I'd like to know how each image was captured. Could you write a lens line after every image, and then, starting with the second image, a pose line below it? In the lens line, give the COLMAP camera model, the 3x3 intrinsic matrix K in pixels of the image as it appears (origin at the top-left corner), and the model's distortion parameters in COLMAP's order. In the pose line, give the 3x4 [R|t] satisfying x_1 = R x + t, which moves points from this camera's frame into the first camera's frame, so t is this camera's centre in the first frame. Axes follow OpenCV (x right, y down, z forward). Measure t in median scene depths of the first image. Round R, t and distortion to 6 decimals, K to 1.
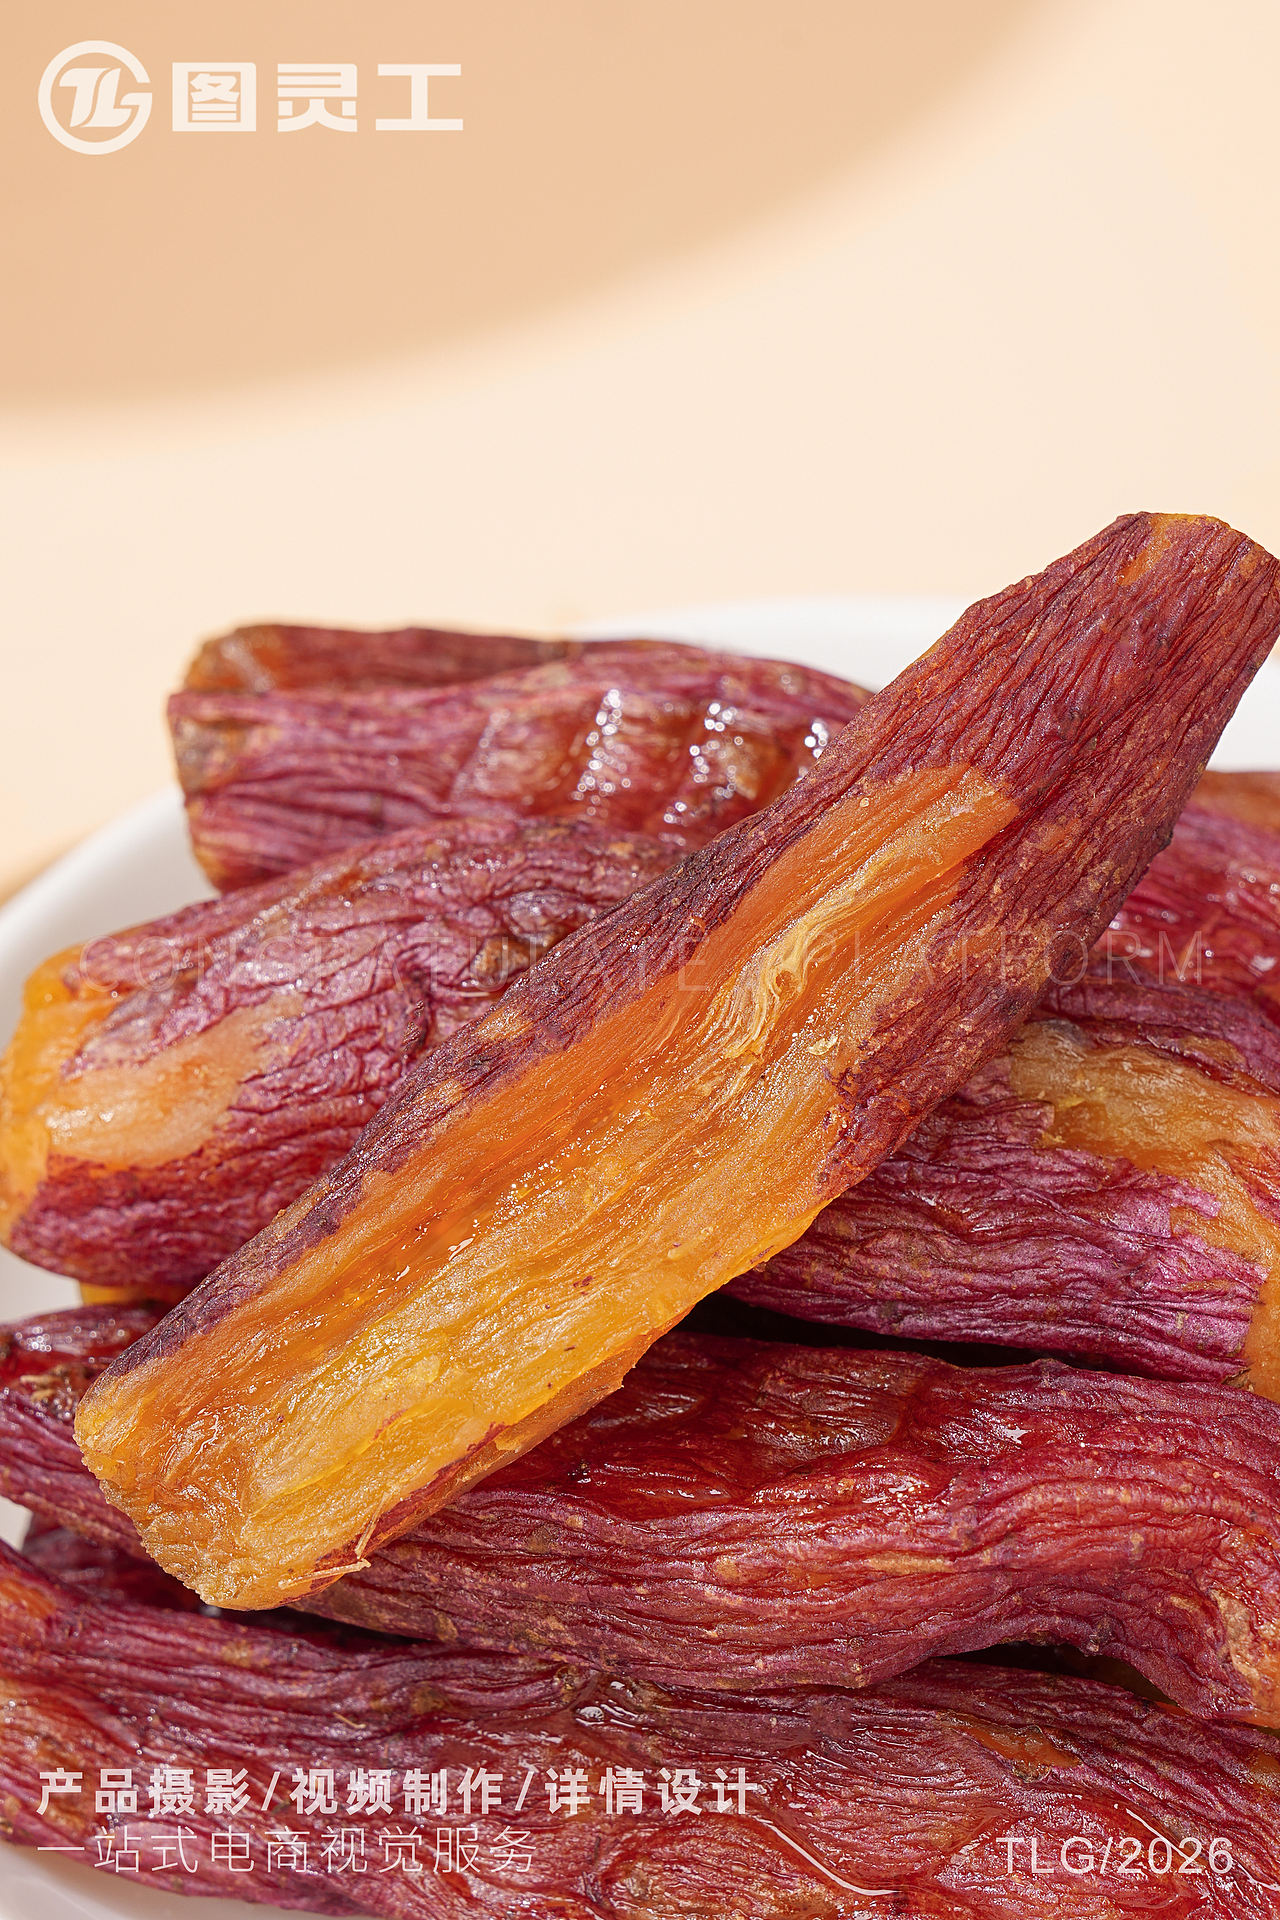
lens RADIAL K [[5721.8, 0, 643.7], [0, 5721.8, 879.4], [0, 0, 1]] dist [0.135640, -0.164304]
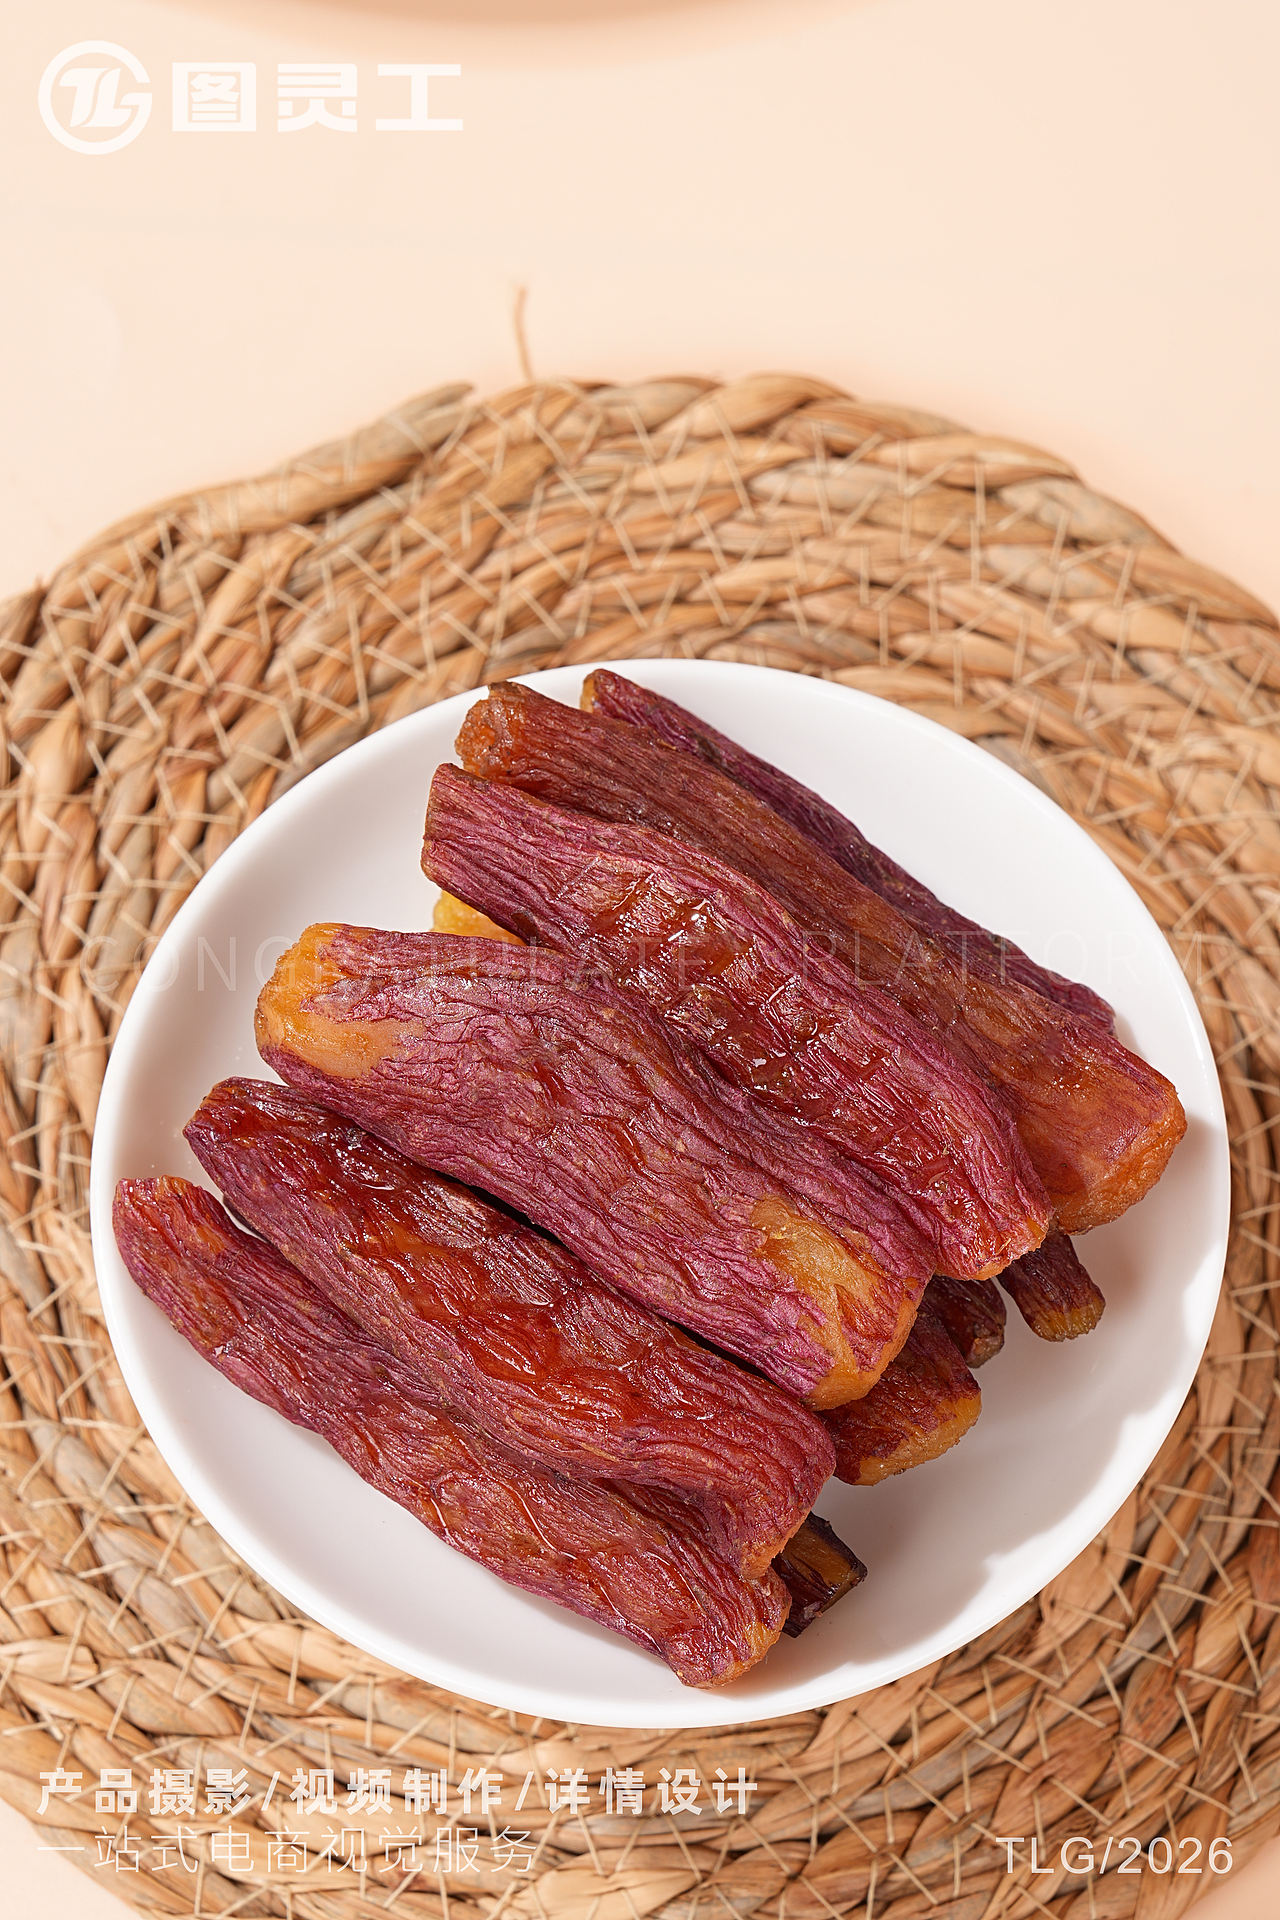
lens RADIAL K [[6337.5, 0, 640.0], [0, 6337.5, 960.0], [0, 0, 1]] dist [0.146948, 4.218262]
pose [[0.938870, 0.338532, -0.062603, 0.134954], [-0.277601, 0.851978, 0.443927, -0.980087], [0.203620, -0.399411, 0.893874, -0.875665]]
